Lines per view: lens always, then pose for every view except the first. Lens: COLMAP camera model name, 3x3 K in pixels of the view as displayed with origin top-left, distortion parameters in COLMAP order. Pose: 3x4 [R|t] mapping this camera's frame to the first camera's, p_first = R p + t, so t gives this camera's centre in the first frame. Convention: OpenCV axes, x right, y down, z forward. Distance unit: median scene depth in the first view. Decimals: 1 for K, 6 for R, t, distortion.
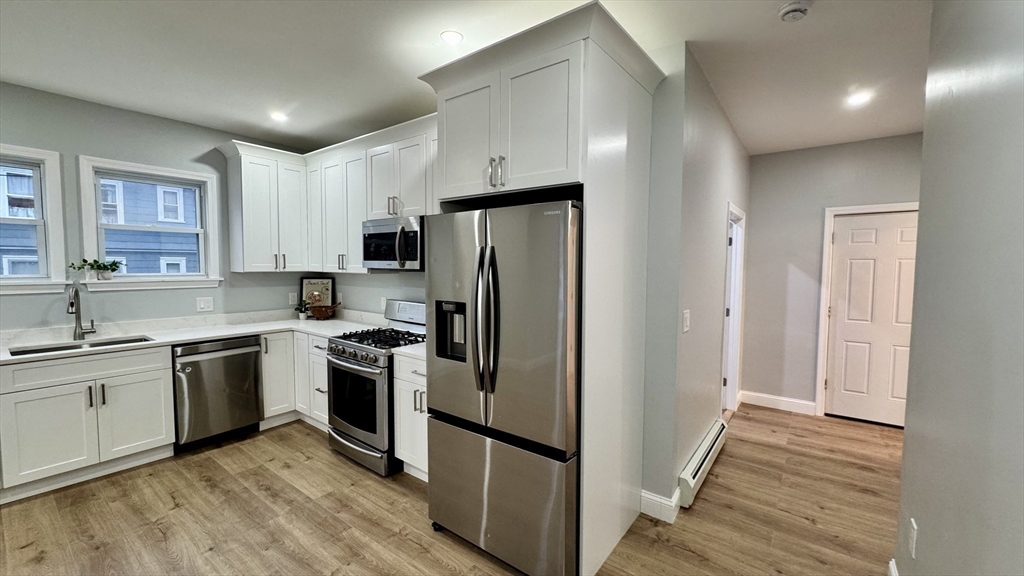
lens RADIAL K [[425.8, 0, 512.0], [0, 425.8, 288.0], [0, 0, 1]] dist [0.000369, 0.000039]
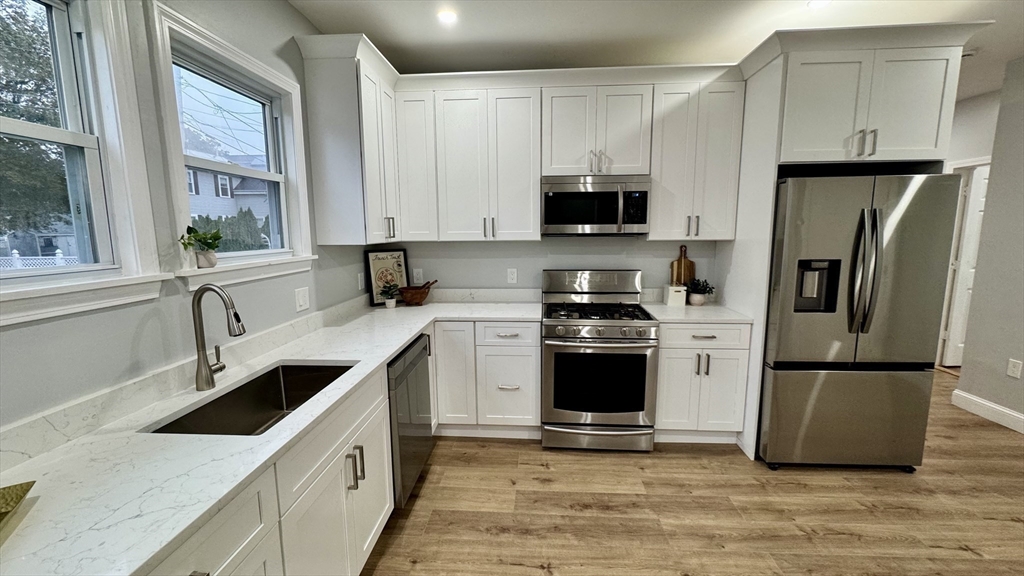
lens RADIAL K [[425.8, 0, 512.0], [0, 425.8, 288.0], [0, 0, 1]] dist [0.000369, 0.000039]
pose [[0.821784, -0.094909, 0.561839, -0.972089], [0.049027, 0.994151, 0.096228, -0.026799], [-0.567686, -0.051533, 0.821631, 0.376353]]
